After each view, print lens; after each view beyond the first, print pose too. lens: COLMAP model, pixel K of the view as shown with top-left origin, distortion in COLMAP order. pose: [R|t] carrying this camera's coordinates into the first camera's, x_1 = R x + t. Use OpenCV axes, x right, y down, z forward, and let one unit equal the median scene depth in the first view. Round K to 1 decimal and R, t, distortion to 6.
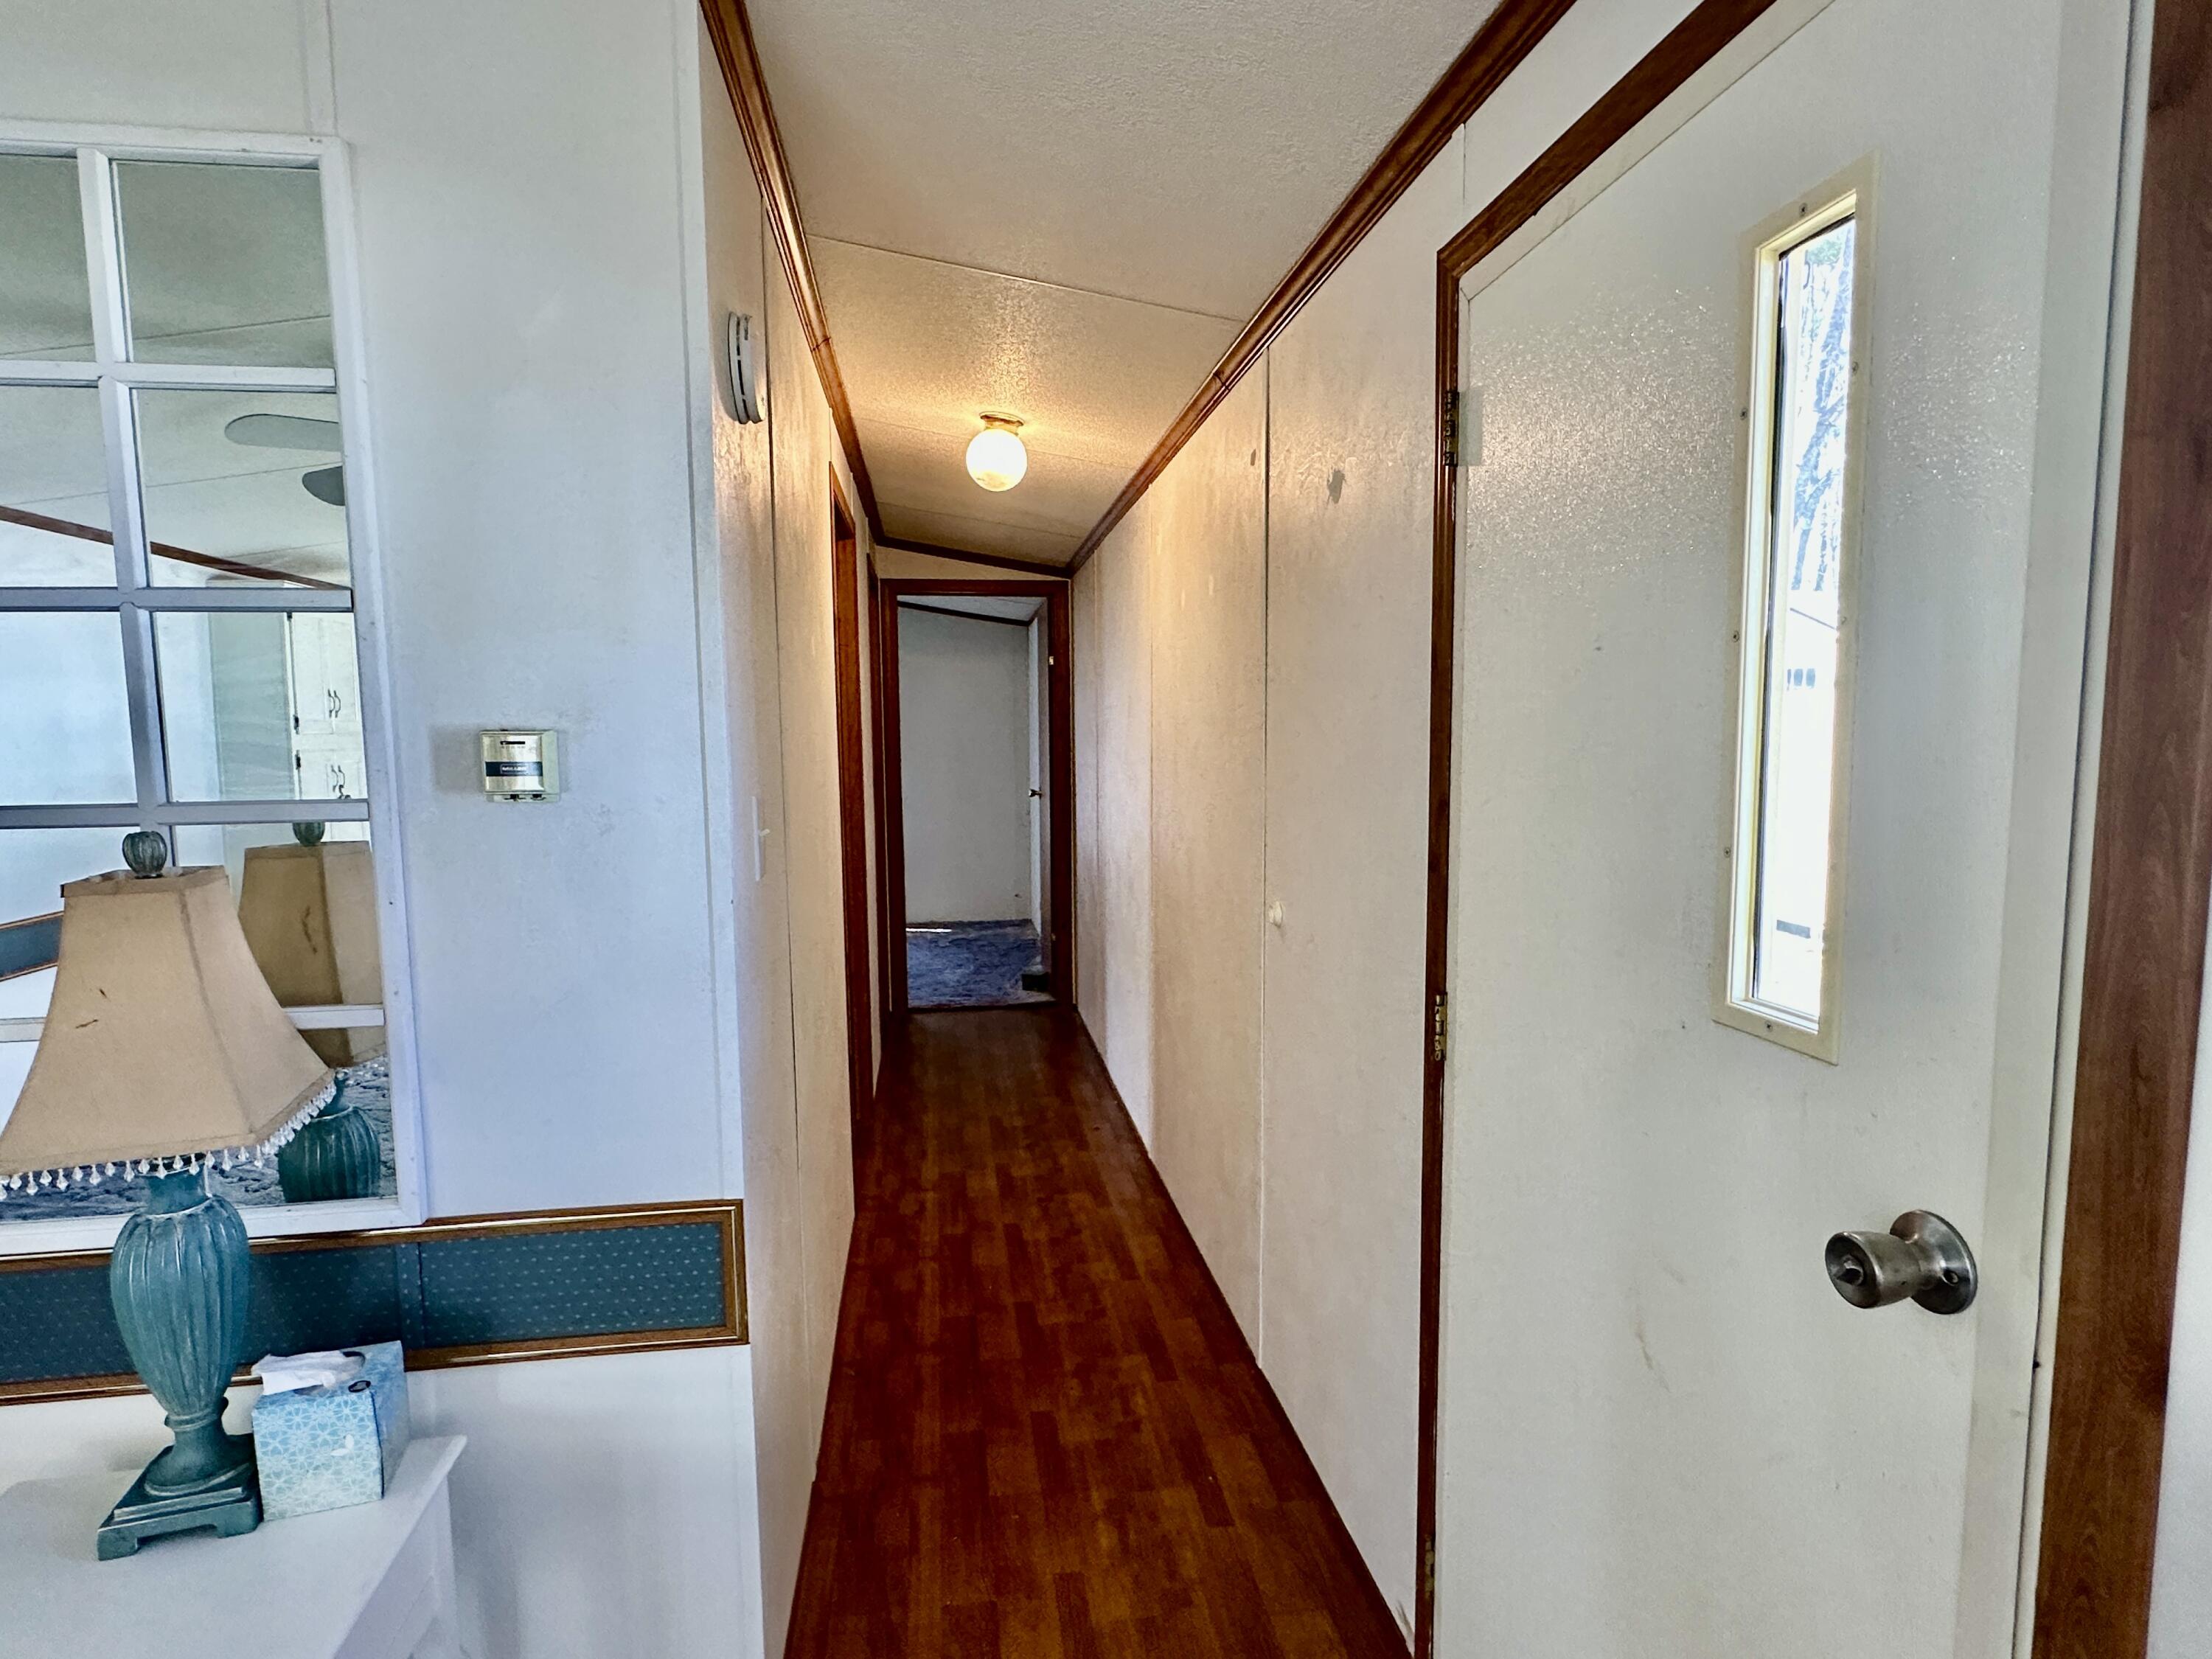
lens RADIAL K [[1146.4, 0, 1105.3], [0, 1146.4, 845.2], [0, 0, 1]] dist [-0.006678, 0.001814]
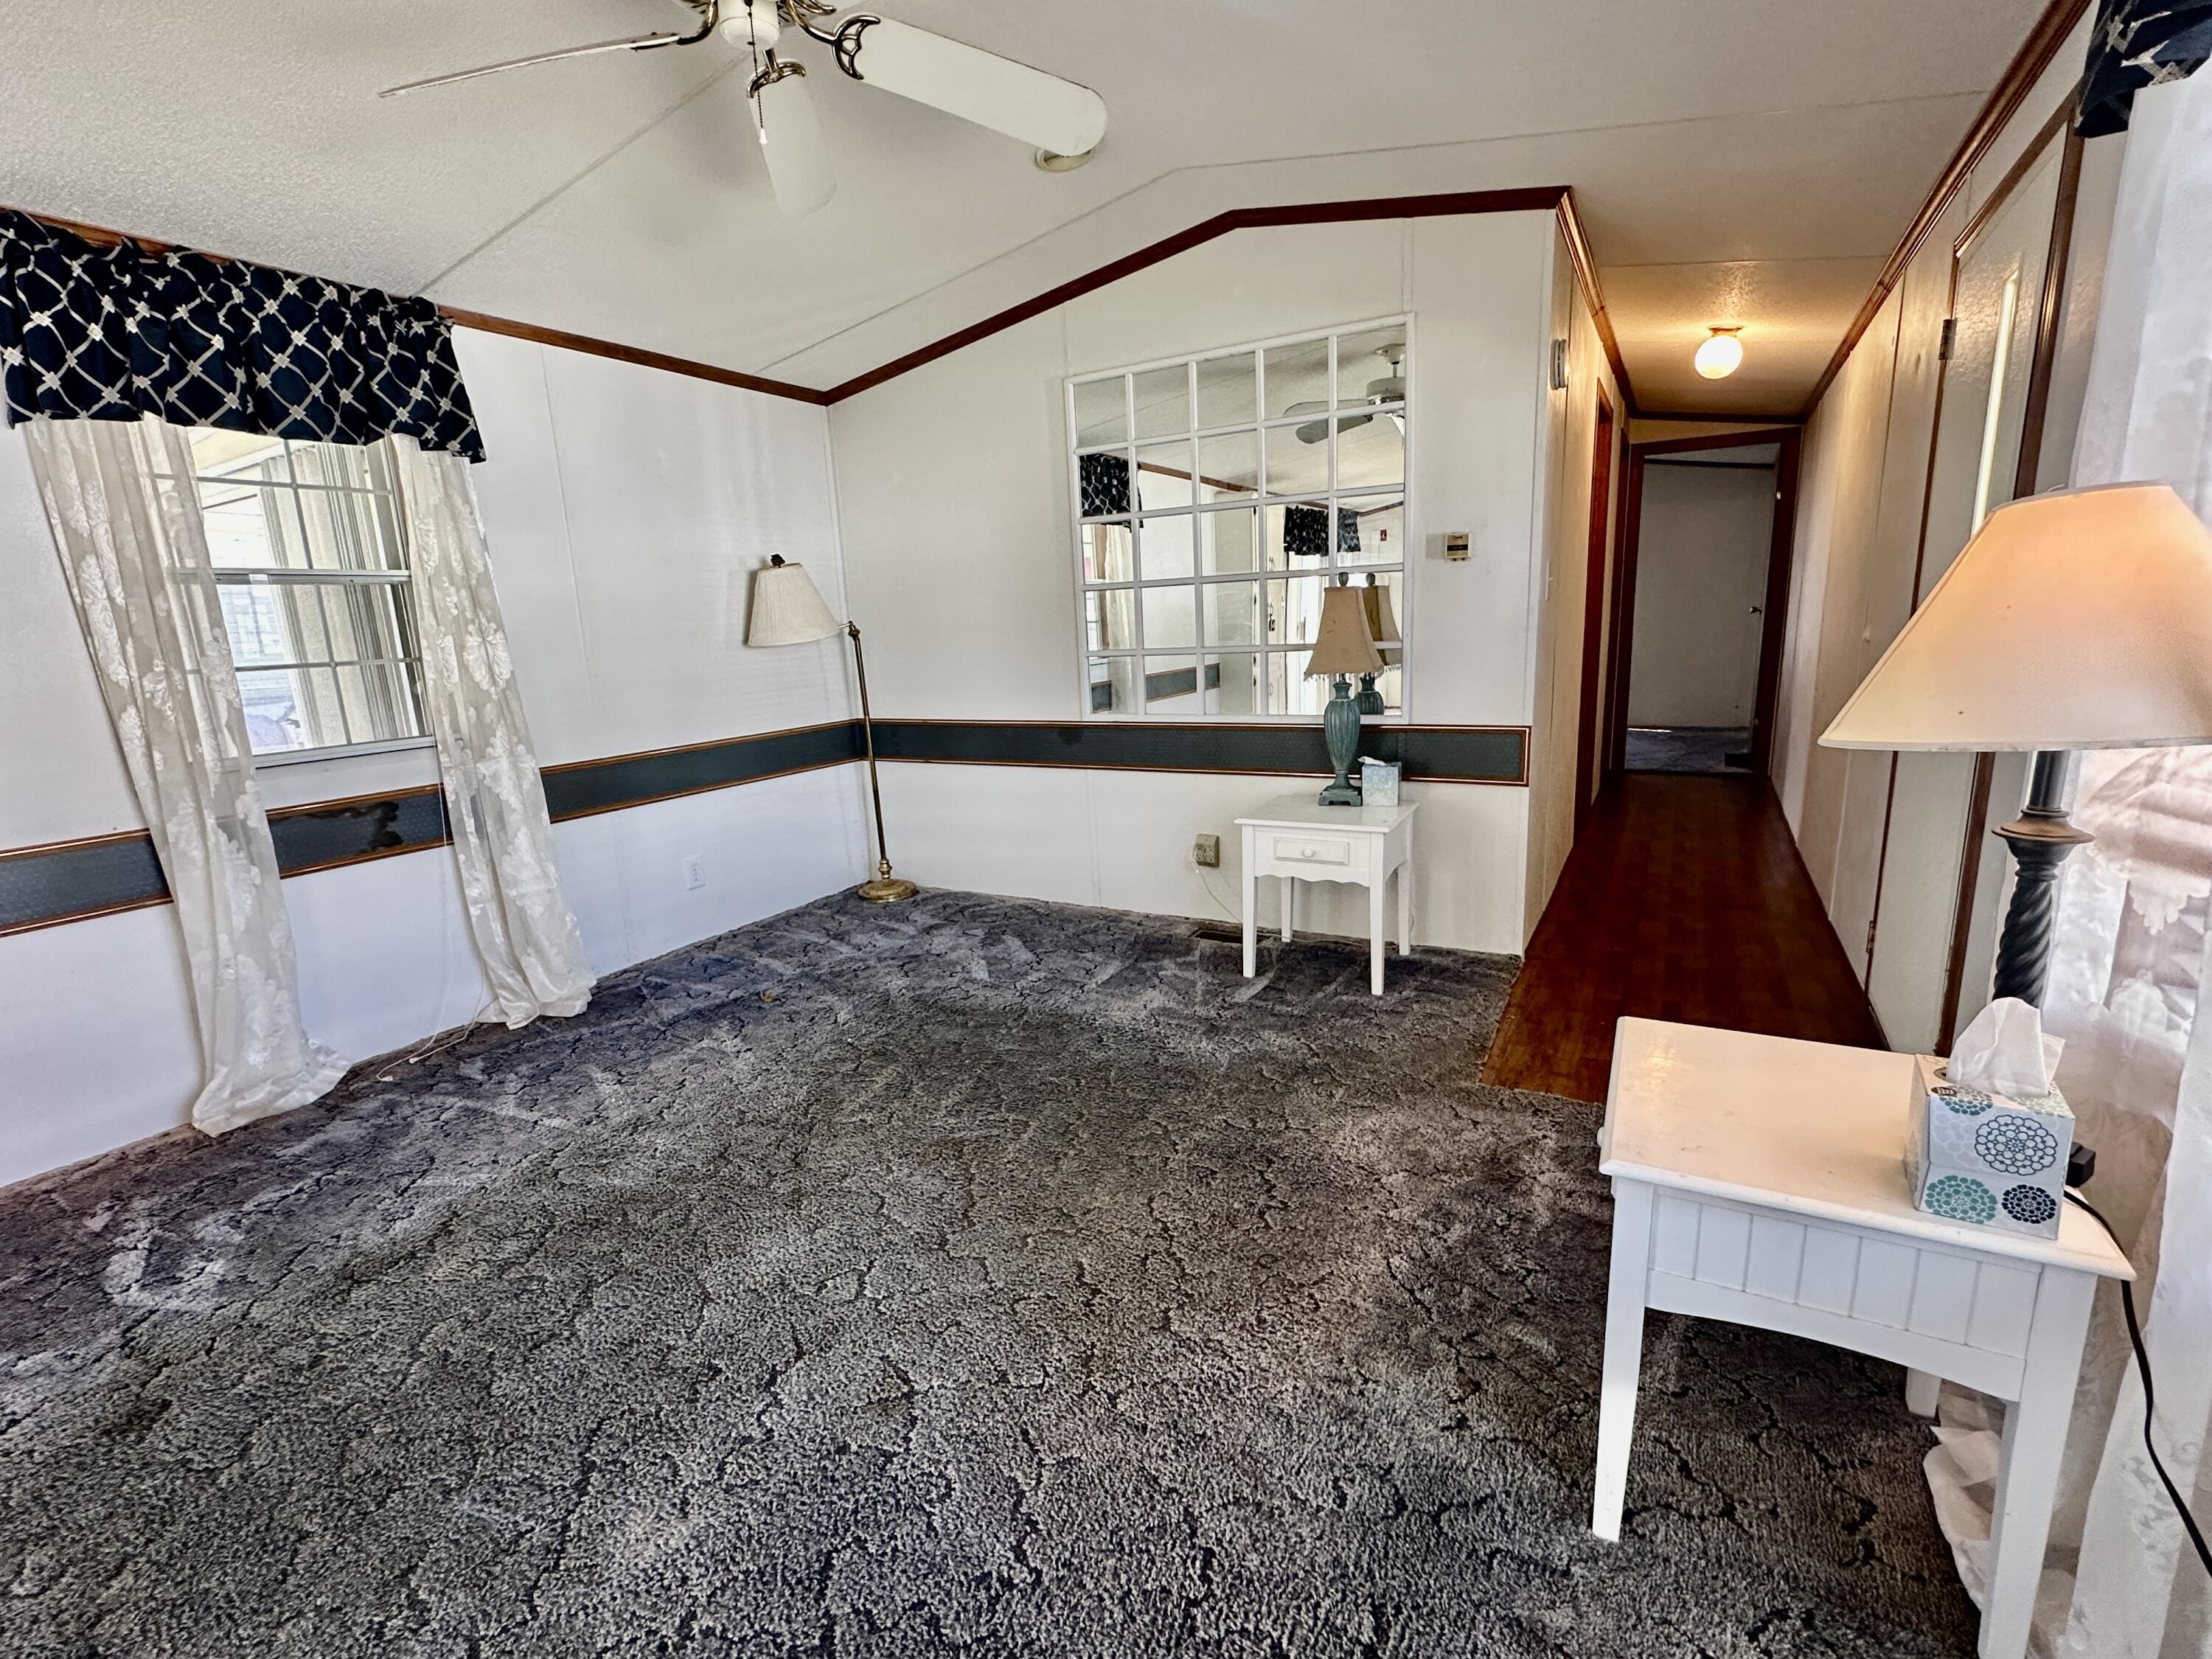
lens RADIAL K [[1003.1, 0, 1103.7], [0, 1003.1, 833.0], [0, 0, 1]] dist [-0.002976, 0.000971]
pose [[0.786511, 0.105447, -0.608508, 0.143366], [-0.026317, 0.990143, 0.137564, 0.129642], [0.617016, -0.092181, 0.781533, -0.616577]]
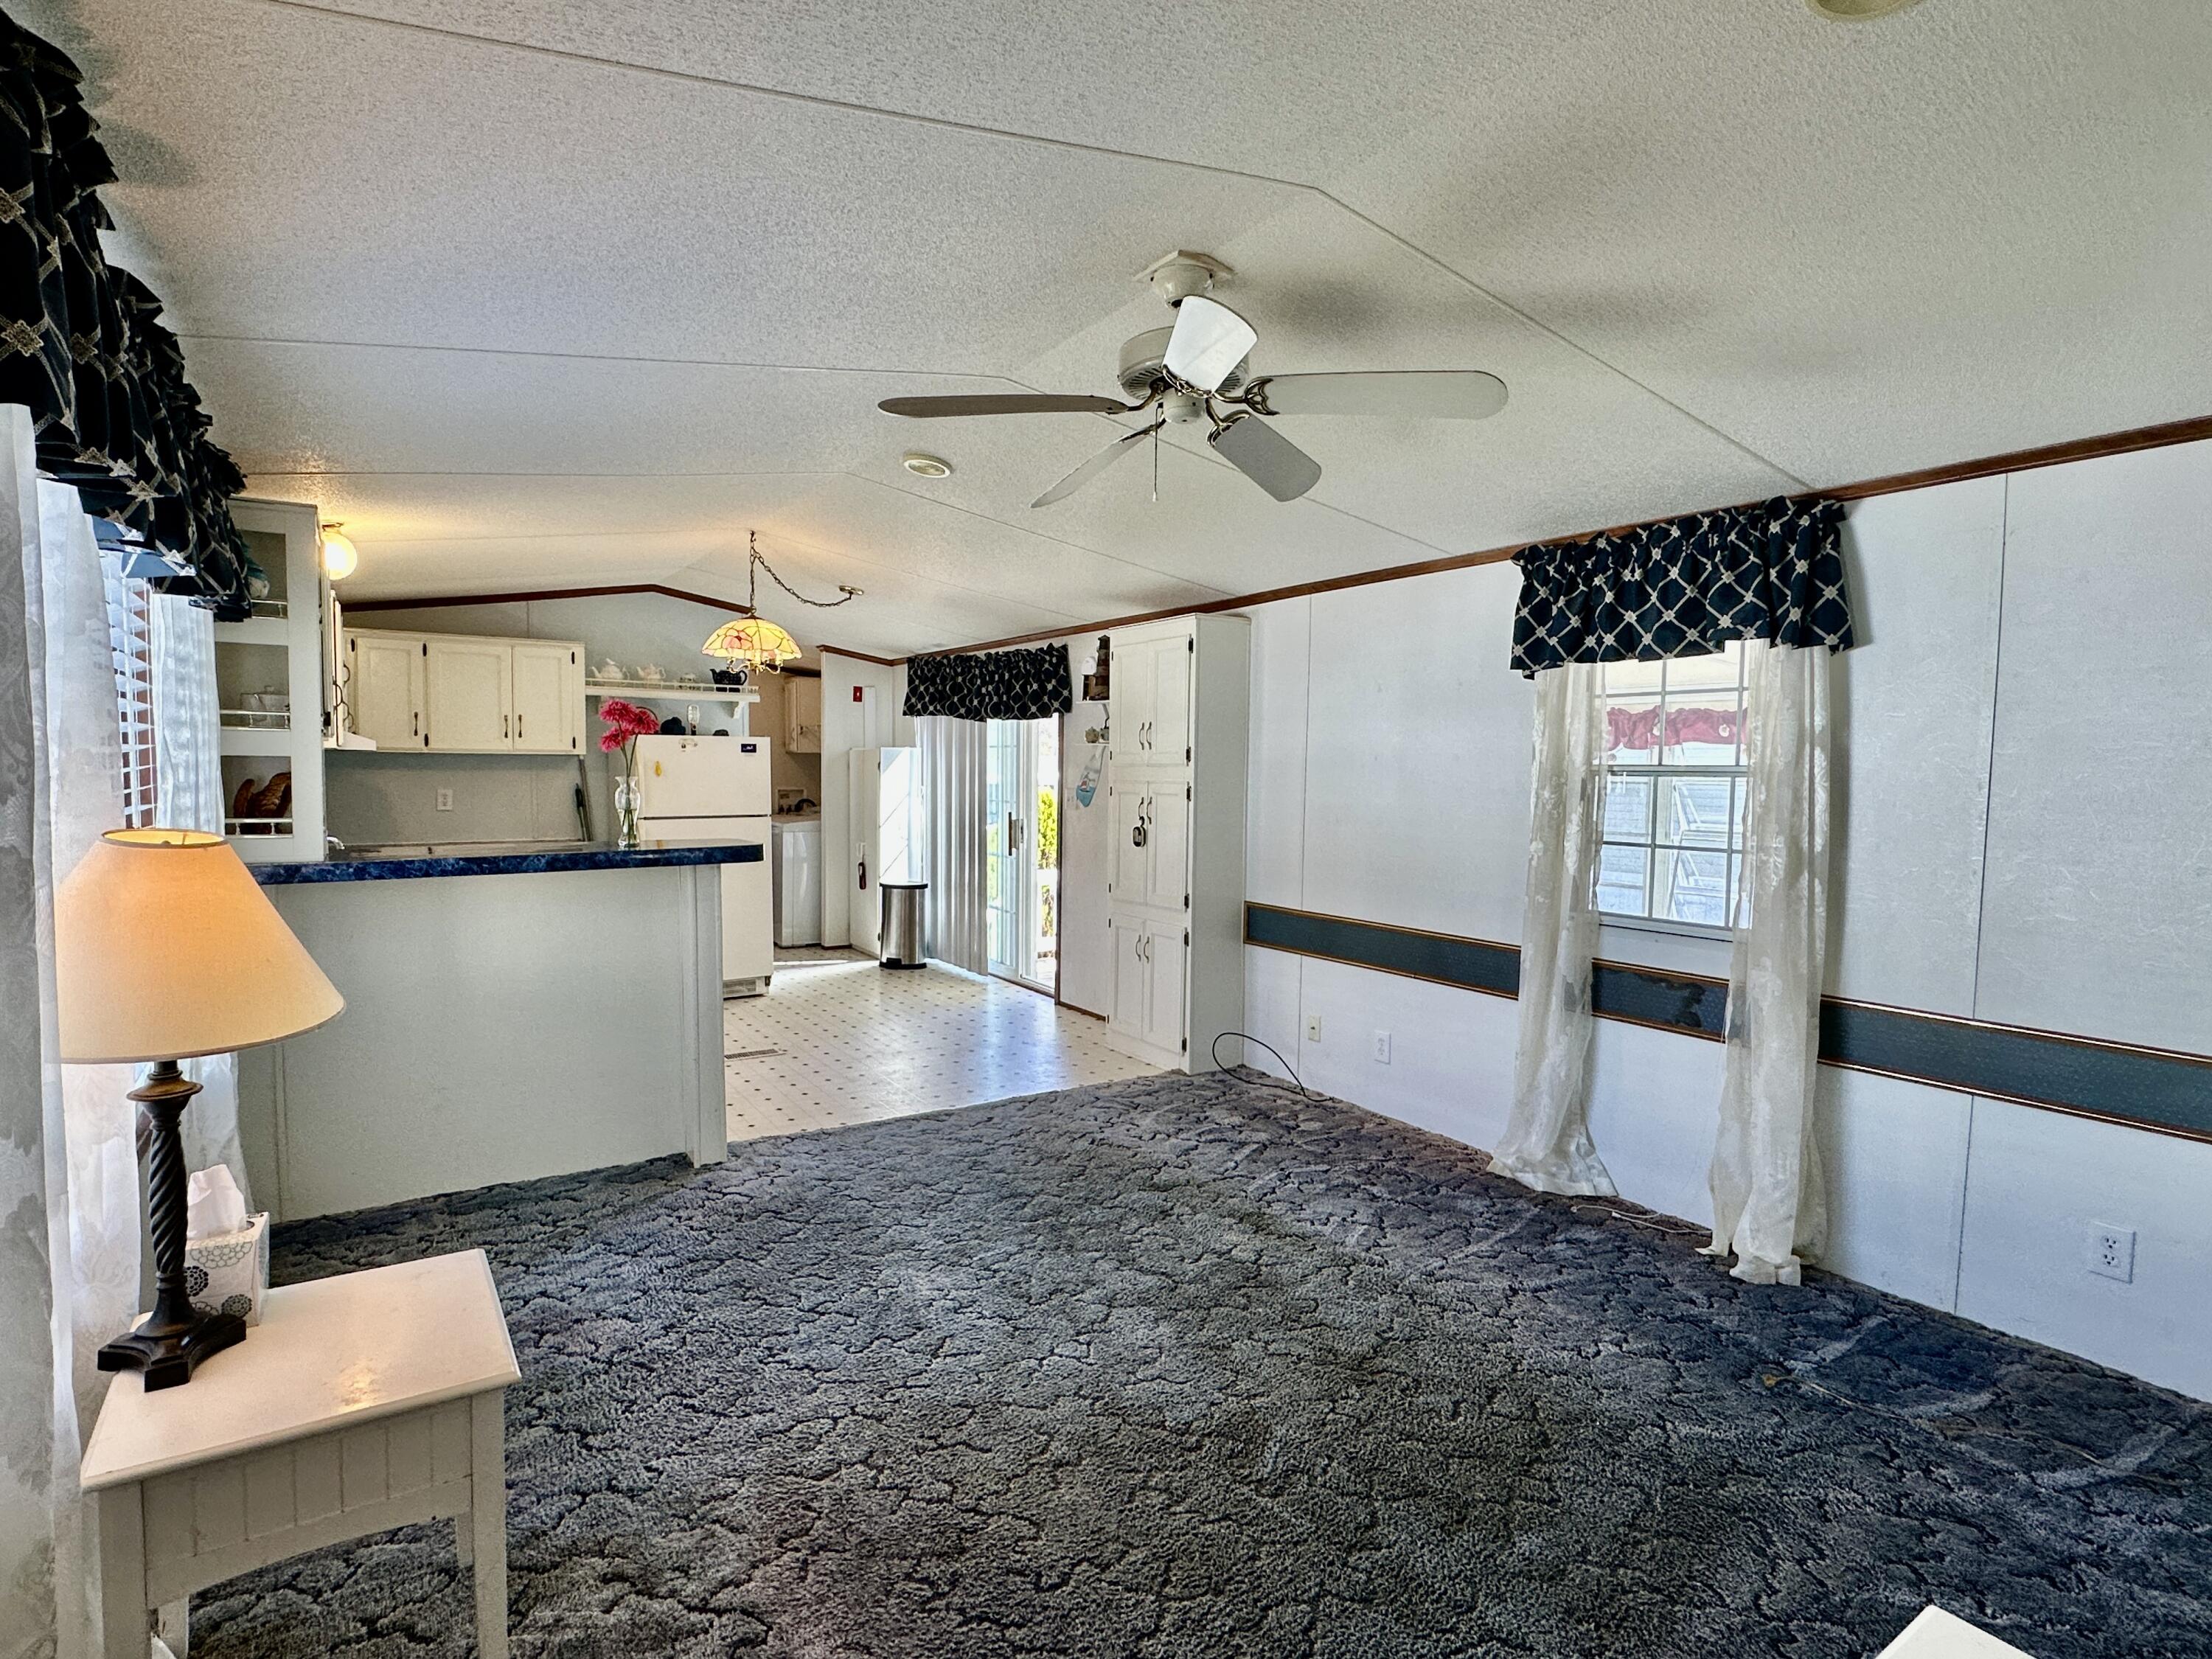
lens RADIAL K [[1146.4, 0, 1105.6], [0, 1146.4, 831.8], [0, 0, 1]] dist [-0.006678, 0.001814]
pose [[-0.908737, 0.018963, -0.416939, 0.019683], [-0.048558, 0.987380, 0.150743, -0.042205], [0.414536, 0.157231, -0.896347, 0.469139]]
